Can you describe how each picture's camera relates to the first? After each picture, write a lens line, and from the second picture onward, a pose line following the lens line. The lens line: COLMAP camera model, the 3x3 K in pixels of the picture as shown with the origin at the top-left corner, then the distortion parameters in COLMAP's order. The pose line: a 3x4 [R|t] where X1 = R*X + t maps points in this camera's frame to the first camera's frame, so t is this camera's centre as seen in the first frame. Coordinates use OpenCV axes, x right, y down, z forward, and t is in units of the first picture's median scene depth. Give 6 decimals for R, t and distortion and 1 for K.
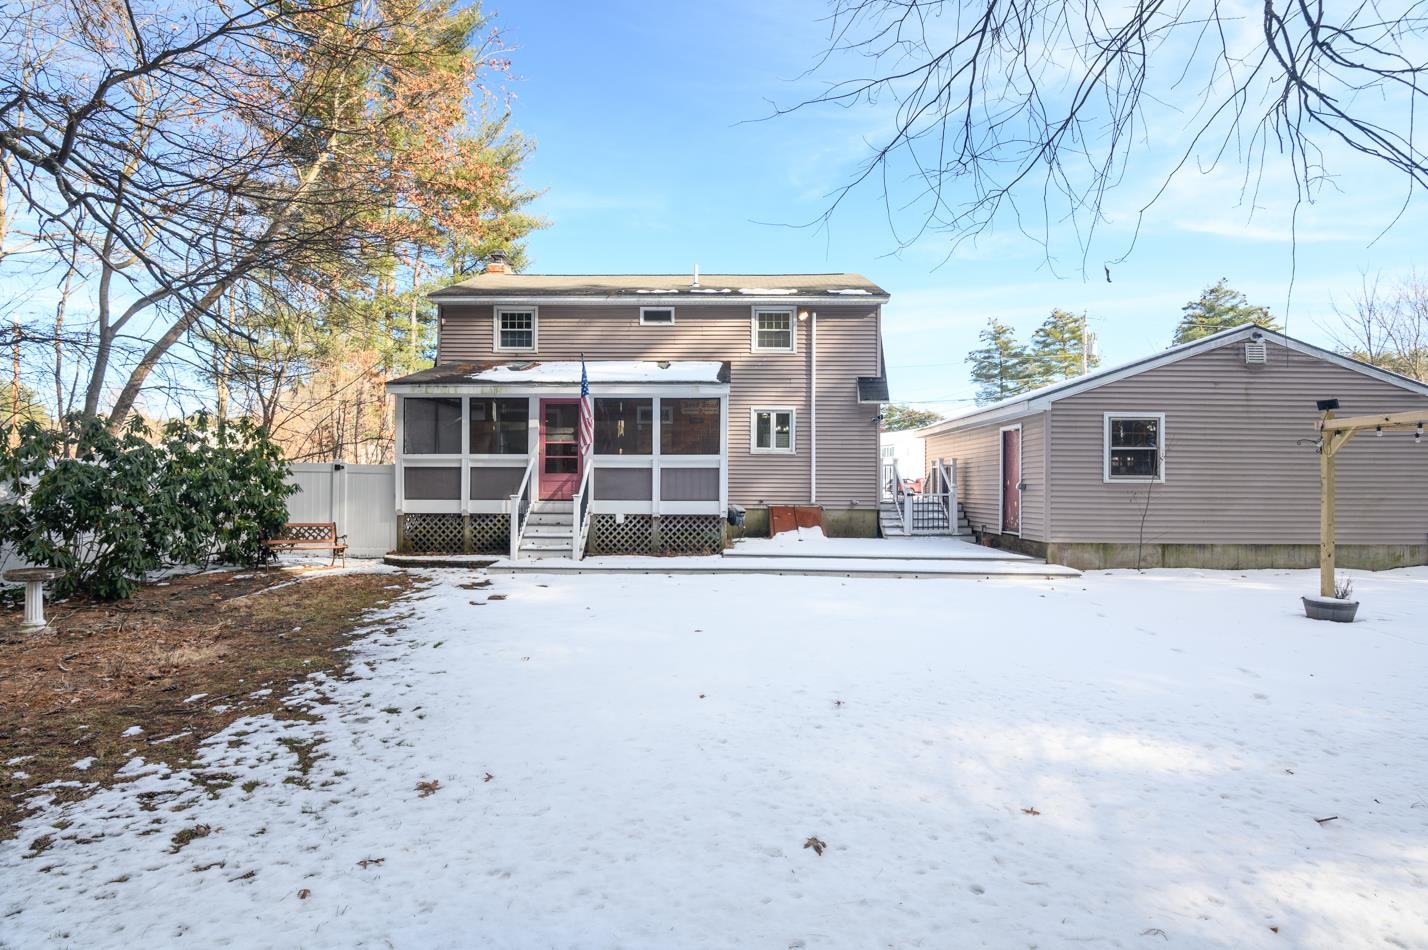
lens RADIAL K [[732.2, 0, 713.5], [0, 732.2, 480.9], [0, 0, 1]] dist [-0.015134, -0.000289]
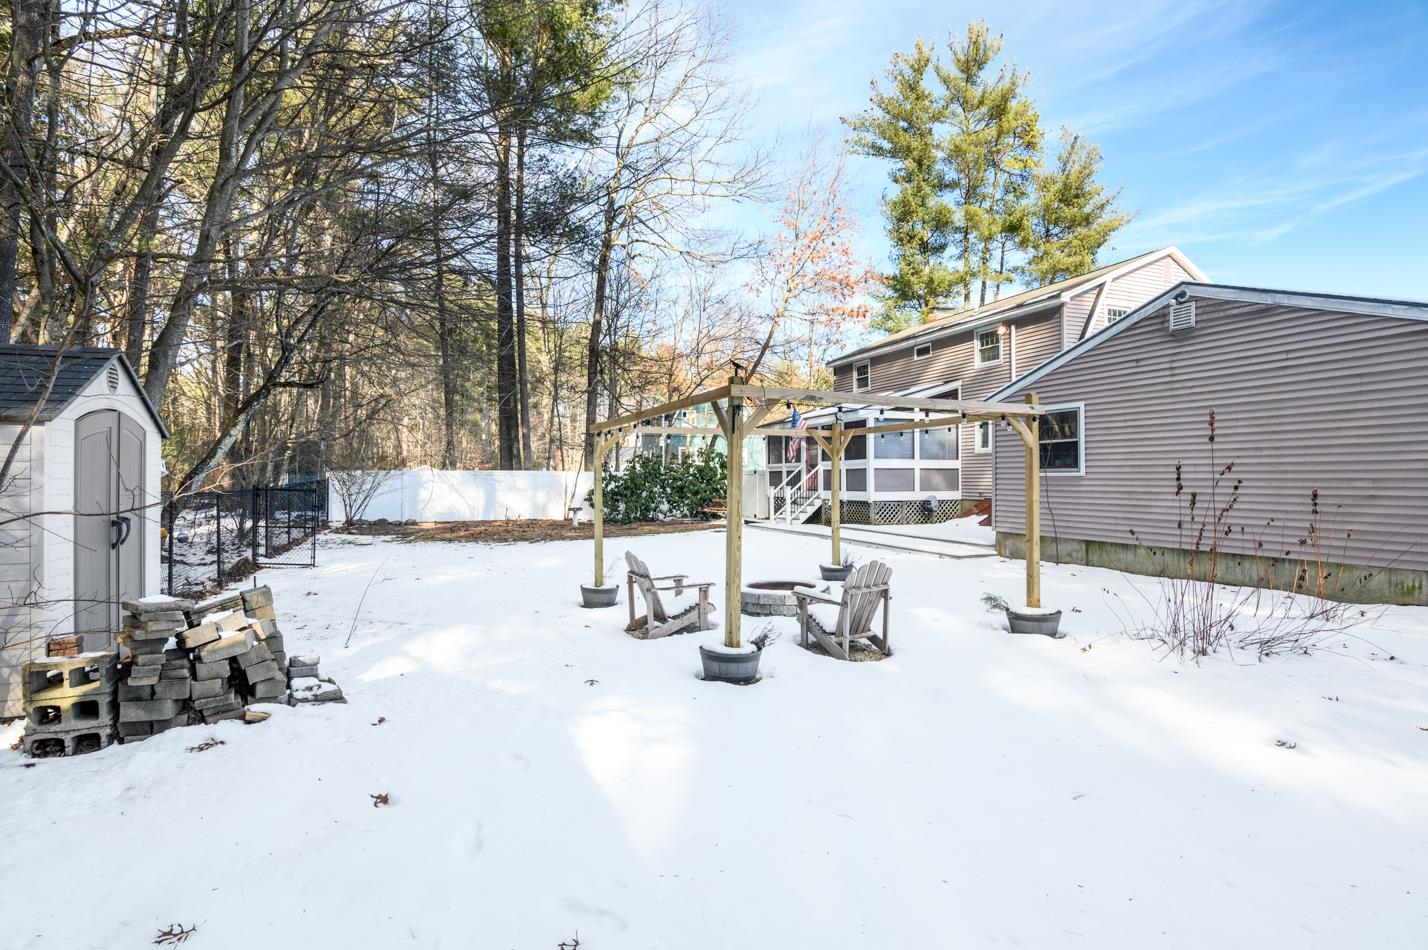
lens RADIAL K [[732.2, 0, 711.6], [0, 732.2, 476.2], [0, 0, 1]] dist [-0.015134, -0.000289]
pose [[0.376762, -0.012223, -0.926229, 1.305337], [0.016986, 0.999836, -0.006285, 0.001164], [0.926154, -0.013365, 0.376908, 0.193548]]
